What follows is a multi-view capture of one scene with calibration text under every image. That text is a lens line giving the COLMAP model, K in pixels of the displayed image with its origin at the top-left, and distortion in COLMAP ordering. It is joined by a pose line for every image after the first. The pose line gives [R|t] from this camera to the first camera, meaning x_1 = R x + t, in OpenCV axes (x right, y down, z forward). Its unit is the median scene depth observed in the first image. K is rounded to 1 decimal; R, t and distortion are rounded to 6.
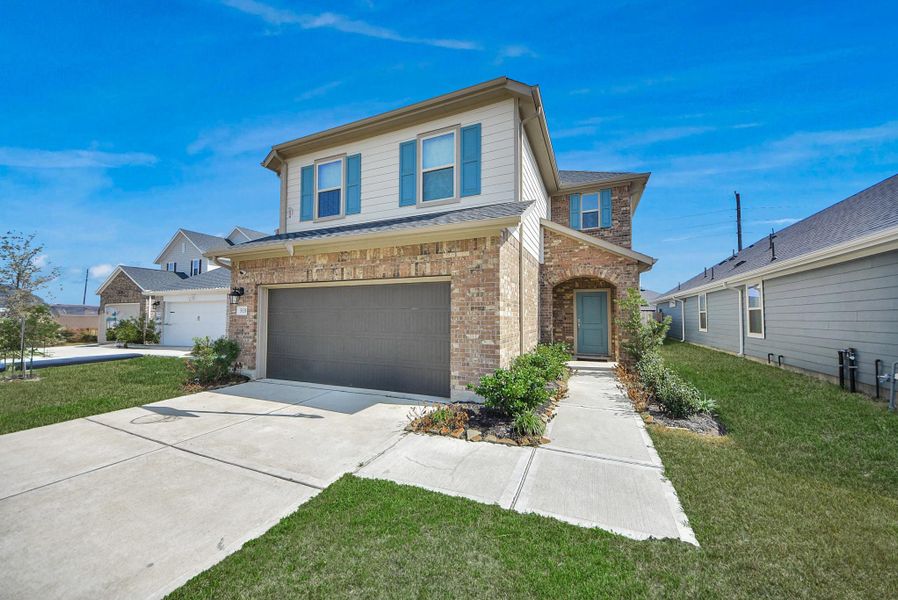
lens RADIAL K [[319.9, 0, 453.4], [0, 319.9, 302.7], [0, 0, 1]] dist [-0.000064, -0.009821]
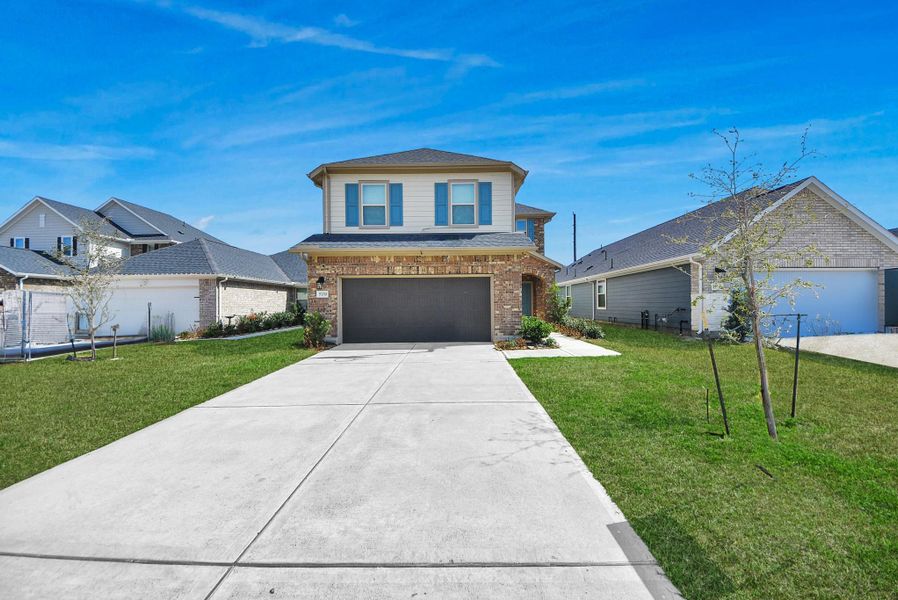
lens RADIAL K [[312.7, 0, 452.7], [0, 312.7, 302.5], [0, 0, 1]] dist [0.000241, -0.009023]
pose [[0.923761, -0.010251, 0.382831, -0.672780], [-0.004567, 0.999276, 0.037776, 0.008513], [-0.382941, -0.036644, 0.923046, -0.418870]]
